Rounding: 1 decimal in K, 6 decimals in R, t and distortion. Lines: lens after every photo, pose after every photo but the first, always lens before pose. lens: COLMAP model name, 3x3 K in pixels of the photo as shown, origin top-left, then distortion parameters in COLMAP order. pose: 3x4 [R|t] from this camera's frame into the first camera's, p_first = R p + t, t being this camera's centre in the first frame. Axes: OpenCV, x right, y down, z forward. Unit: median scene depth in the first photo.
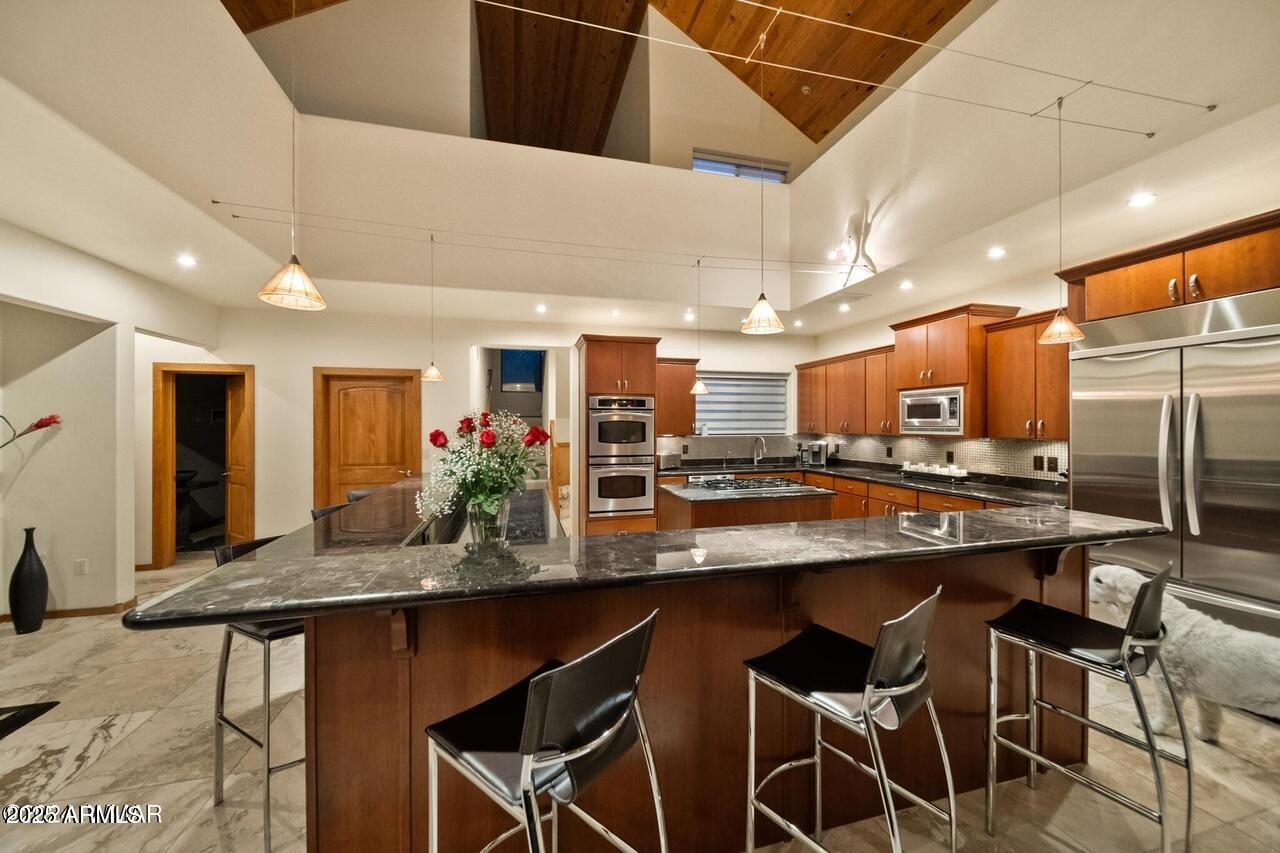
lens RADIAL K [[458.8, 0, 636.3], [0, 458.8, 424.9], [0, 0, 1]] dist [-0.001098, -0.000583]
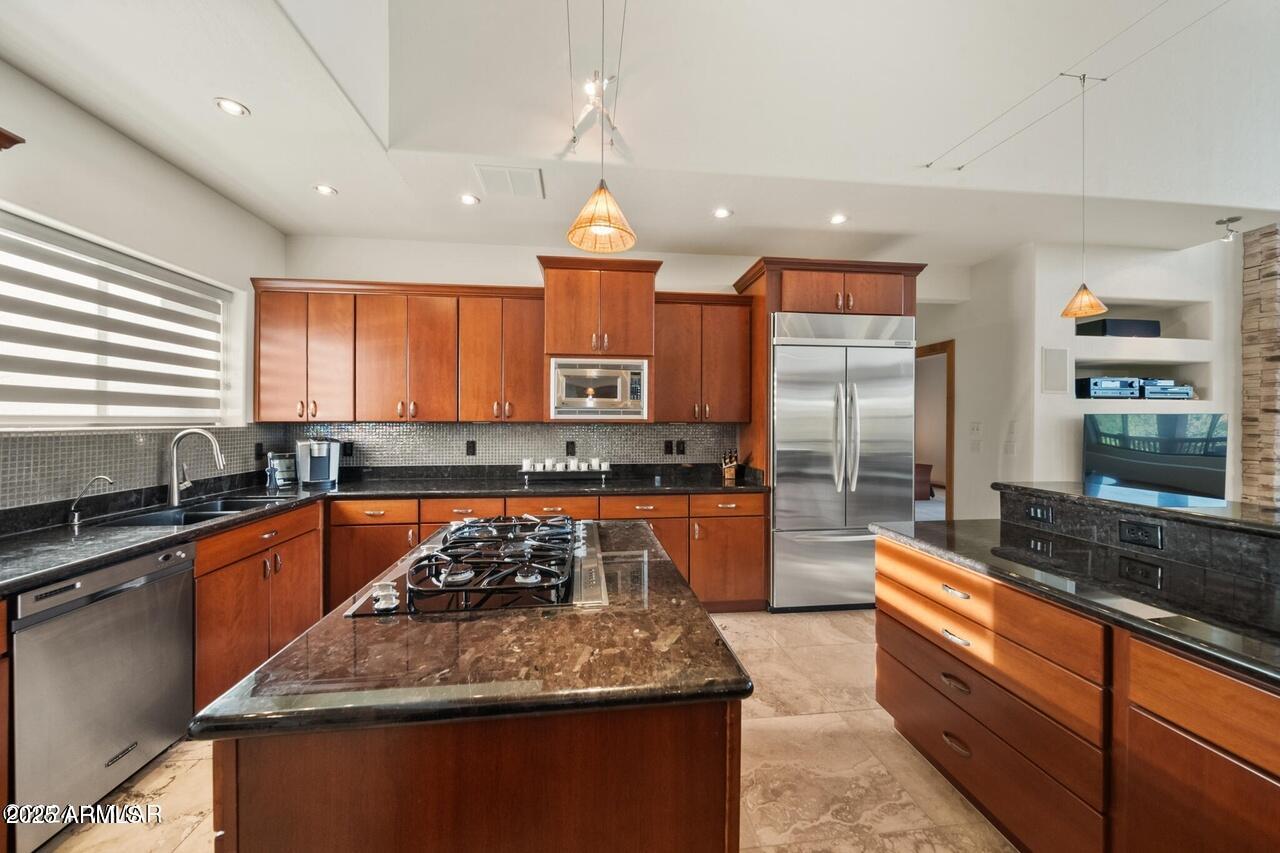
lens RADIAL K [[458.8, 0, 640.2], [0, 458.8, 420.6], [0, 0, 1]] dist [-0.001098, -0.000583]
pose [[0.143080, 0.002619, 0.989708, -0.098016], [-0.002504, 0.999994, -0.002284, 0.025093], [-0.989708, -0.002152, 0.143086, 0.829137]]
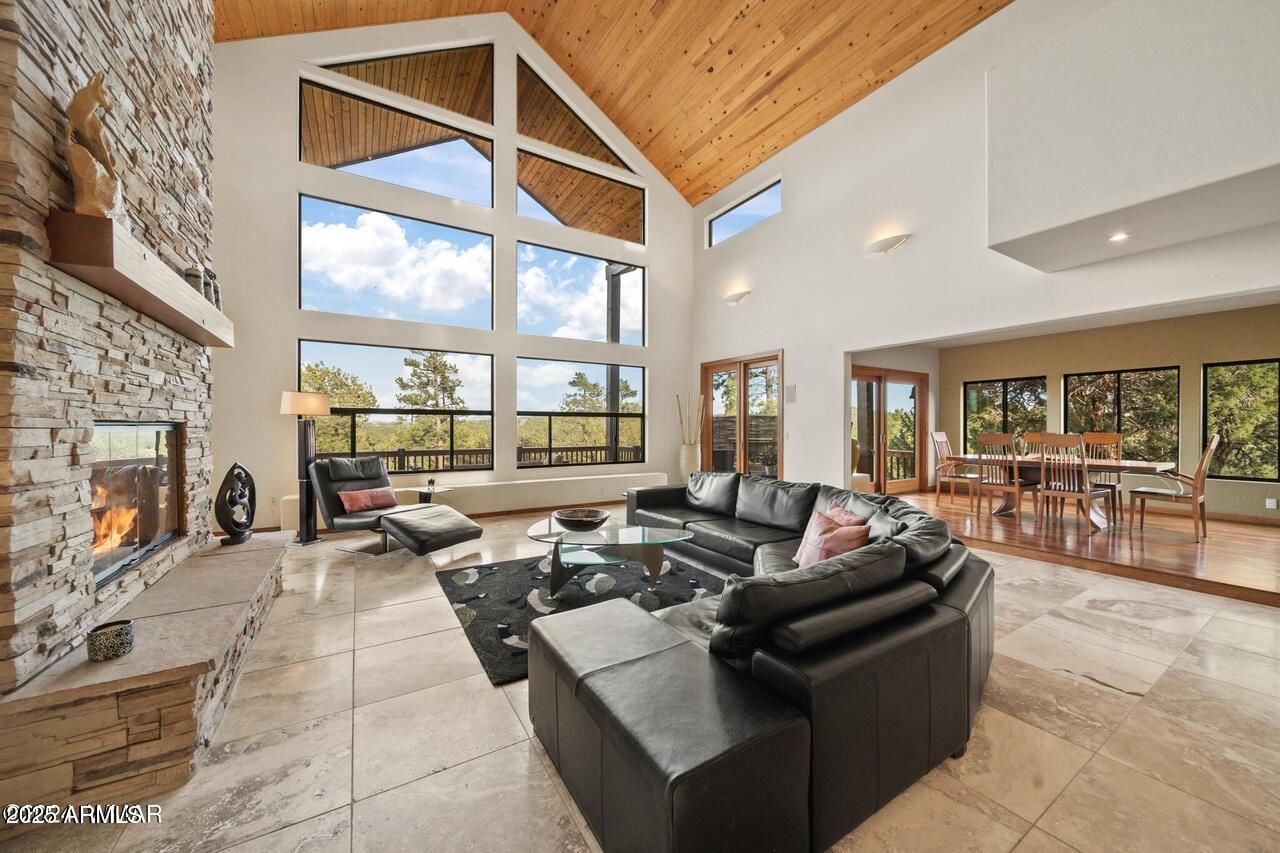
lens RADIAL K [[458.8, 0, 645.1], [0, 458.8, 426.4], [0, 0, 1]] dist [-0.001098, -0.000583]
pose [[-0.954489, -0.001928, -0.298241, 0.553905], [-0.002405, 0.999996, 0.001232, 0.044844], [0.298237, 0.001893, -0.954490, 0.257500]]
